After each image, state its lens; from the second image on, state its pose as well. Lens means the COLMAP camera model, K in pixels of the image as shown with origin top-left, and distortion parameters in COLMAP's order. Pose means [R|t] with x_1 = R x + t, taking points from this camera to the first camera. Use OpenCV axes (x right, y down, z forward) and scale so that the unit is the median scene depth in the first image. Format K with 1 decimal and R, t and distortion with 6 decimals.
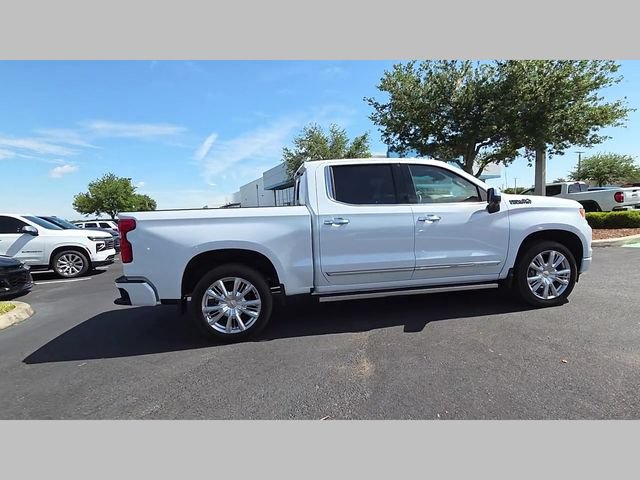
lens RADIAL K [[324.7, 0, 320.0], [0, 324.7, 240.0], [0, 0, 1]] dist [0.001732, -0.000565]
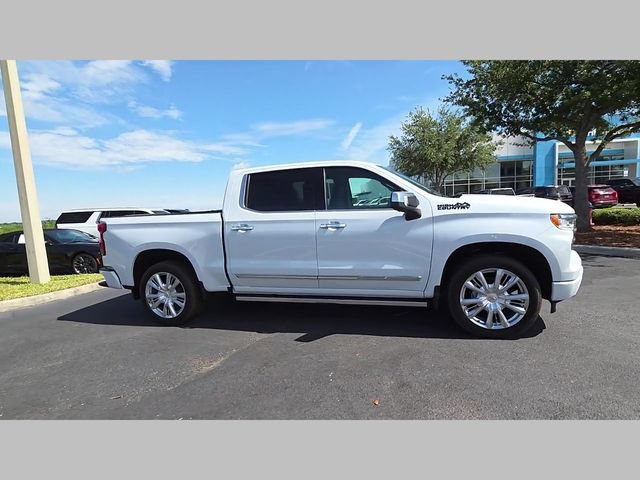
lens RADIAL K [[324.7, 0, 320.0], [0, 324.7, 240.0], [0, 0, 1]] dist [0.001732, -0.000565]
pose [[0.913026, 0.037866, -0.406140, 0.657264], [-0.022336, 0.998829, 0.042910, -0.062077], [0.407289, -0.030106, 0.912803, 0.117805]]
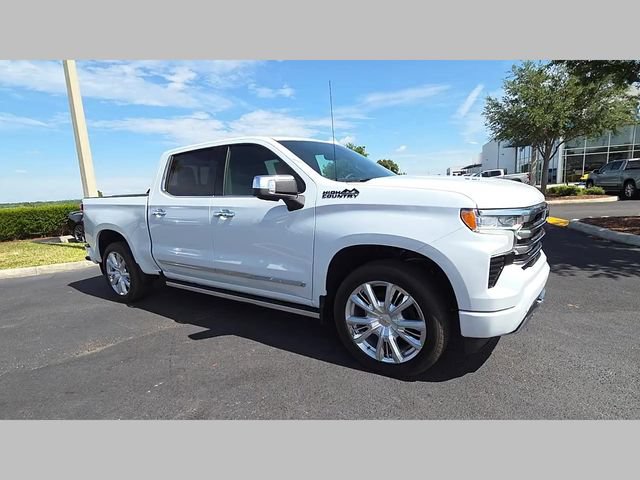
lens RADIAL K [[324.7, 0, 320.0], [0, 324.7, 240.0], [0, 0, 1]] dist [0.001732, -0.000565]
pose [[0.740953, 0.114306, -0.661757, 1.021072], [-0.037331, 0.990895, 0.129360, -0.111705], [0.670519, -0.071146, 0.738473, 0.528054]]
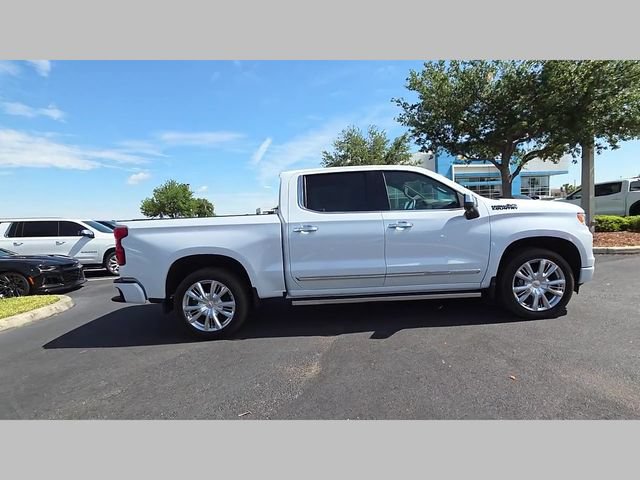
lens RADIAL K [[324.7, 0, 320.0], [0, 324.7, 240.0], [0, 0, 1]] dist [0.001732, -0.000565]
pose [[0.987743, 0.003949, -0.156036, 0.237255], [-0.004477, 0.999985, -0.003031, -0.016634], [0.156022, 0.003693, 0.987747, -0.020555]]
